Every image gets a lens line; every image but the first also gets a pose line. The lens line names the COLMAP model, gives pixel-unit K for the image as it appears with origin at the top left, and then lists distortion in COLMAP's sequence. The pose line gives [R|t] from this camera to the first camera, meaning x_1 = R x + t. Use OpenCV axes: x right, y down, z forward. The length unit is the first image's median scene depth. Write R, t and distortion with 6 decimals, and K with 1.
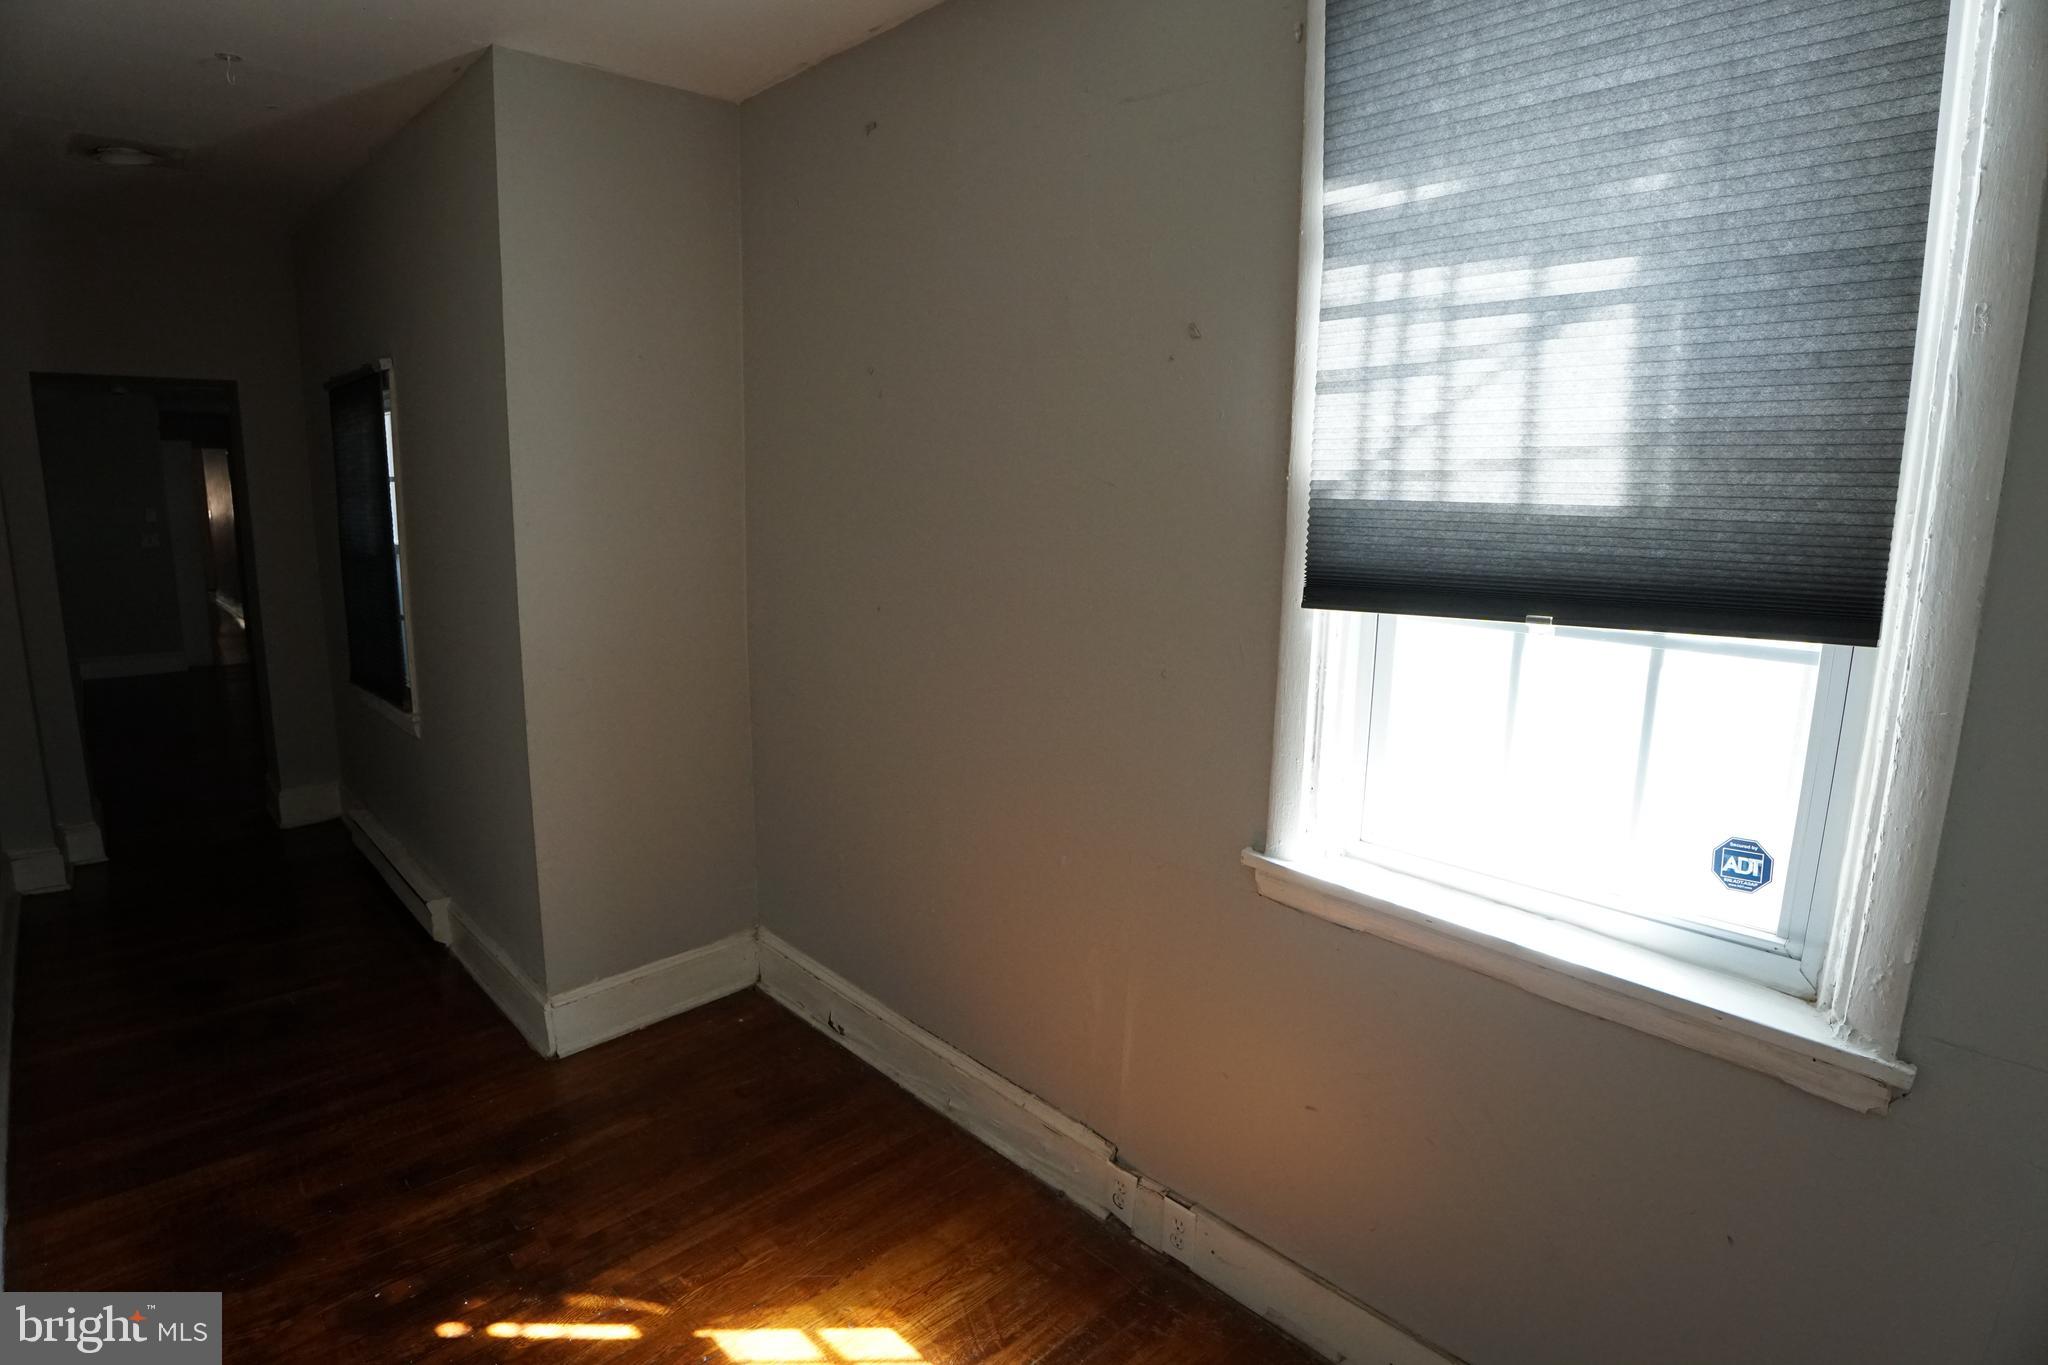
lens RADIAL K [[1052.1, 0, 1014.3], [0, 1052.1, 675.0], [0, 0, 1]] dist [-0.069473, 0.014832]
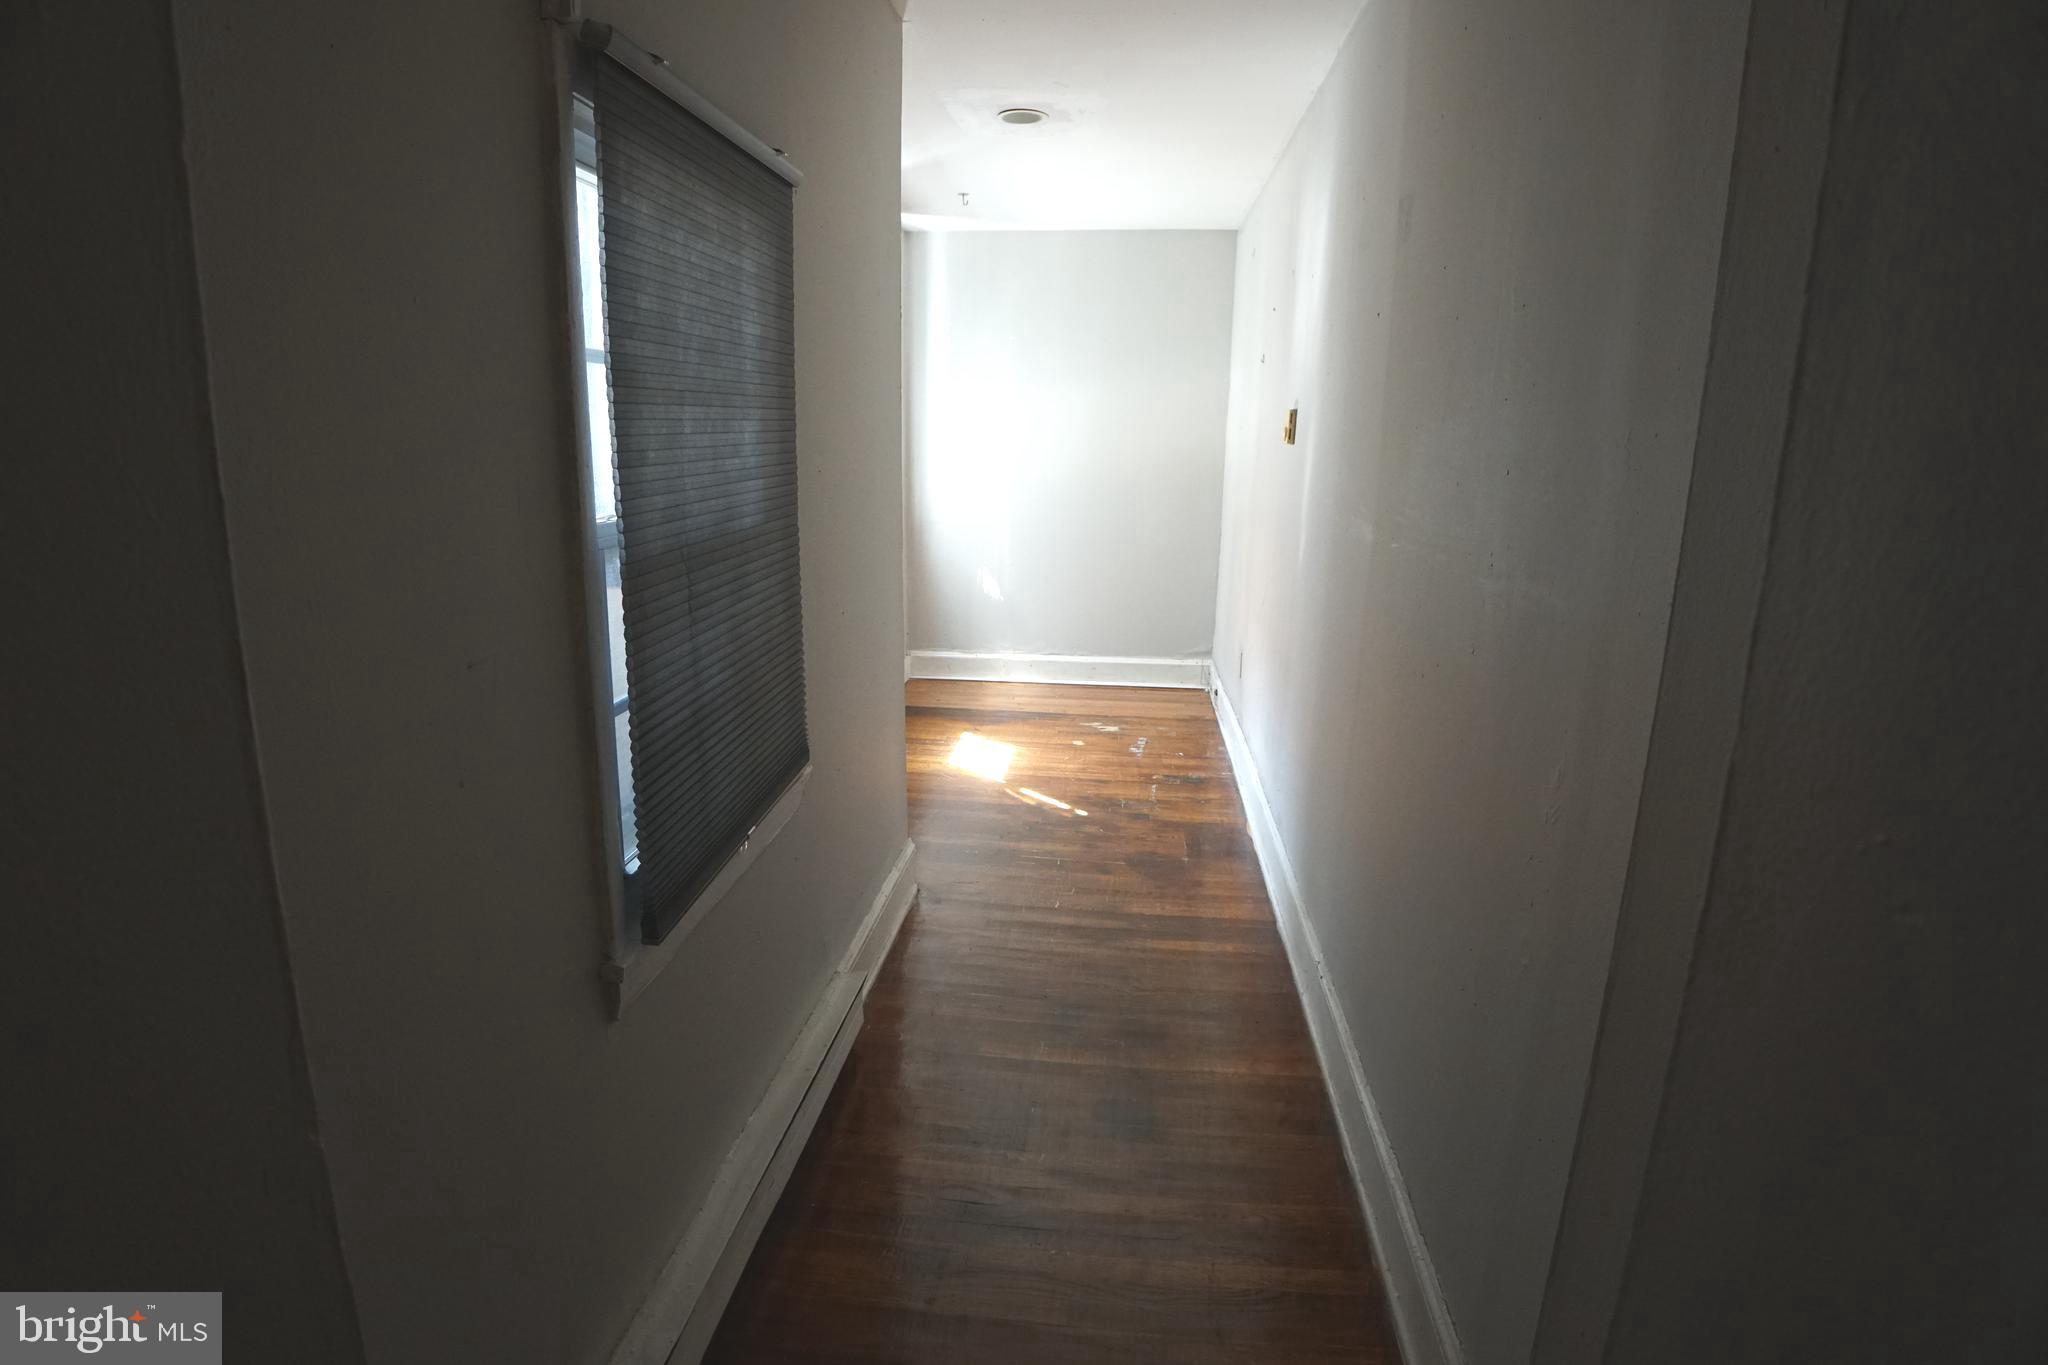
lens RADIAL K [[1052.1, 0, 1014.3], [0, 1052.1, 675.0], [0, 0, 1]] dist [-0.069473, 0.014832]
pose [[-0.632126, -0.200136, 0.748573, -1.789981], [0.124813, 0.927155, 0.353278, -0.341198], [-0.764747, 0.316748, -0.561099, 1.967394]]
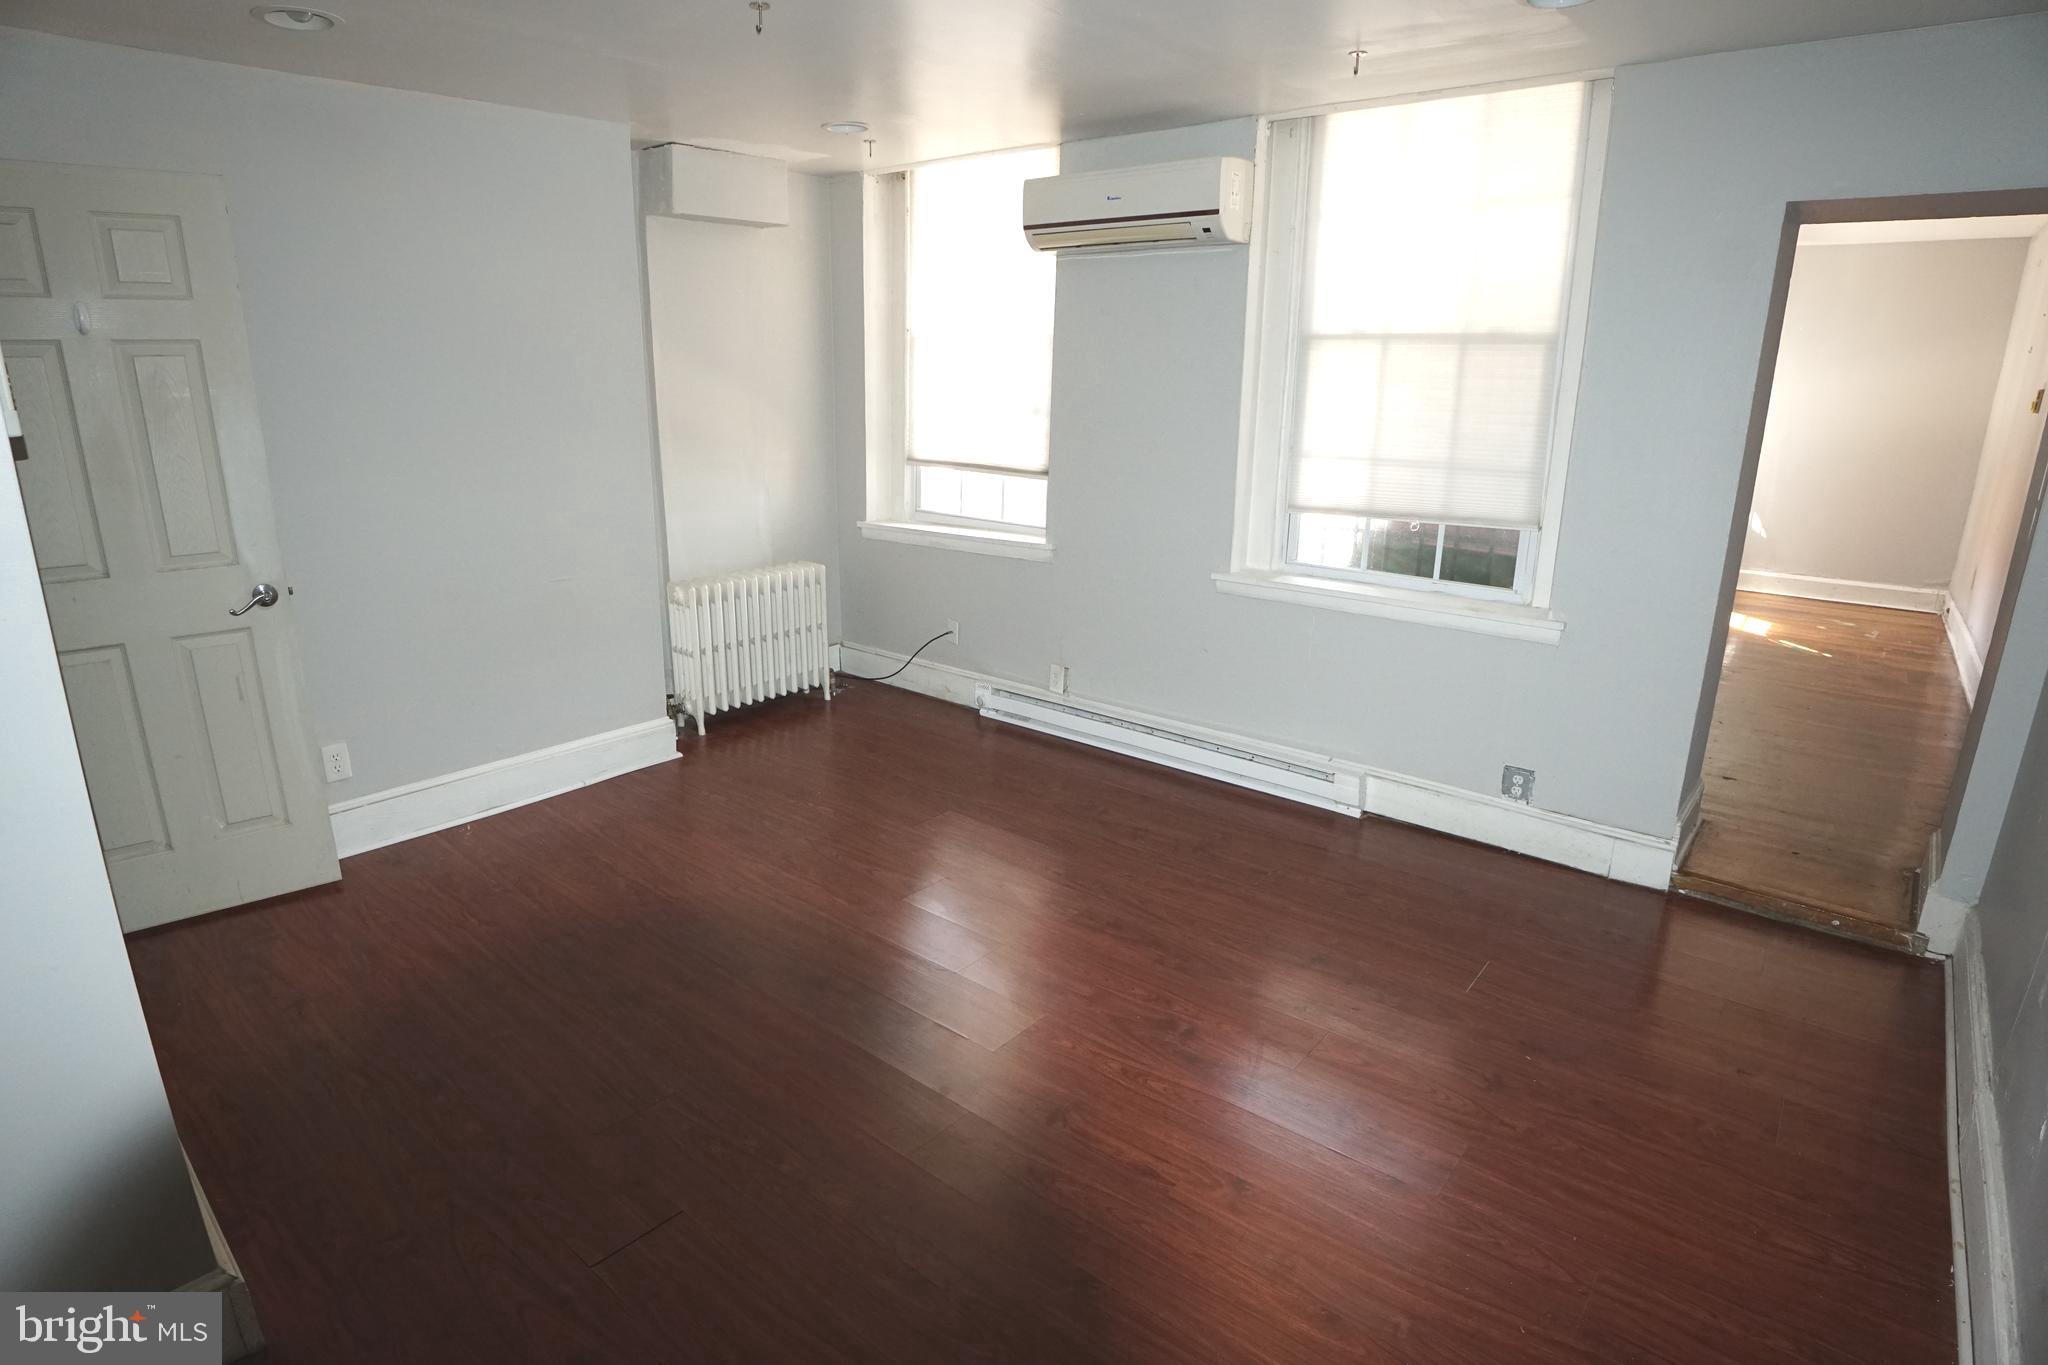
lens RADIAL K [[1052.1, 0, 1014.3], [0, 1052.1, 675.0], [0, 0, 1]] dist [-0.069473, 0.014832]
pose [[-0.103699, -0.283338, 0.953397, -3.112238], [0.184529, 0.936442, 0.298370, -0.665657], [-0.977341, 0.206870, -0.044824, 3.403289]]
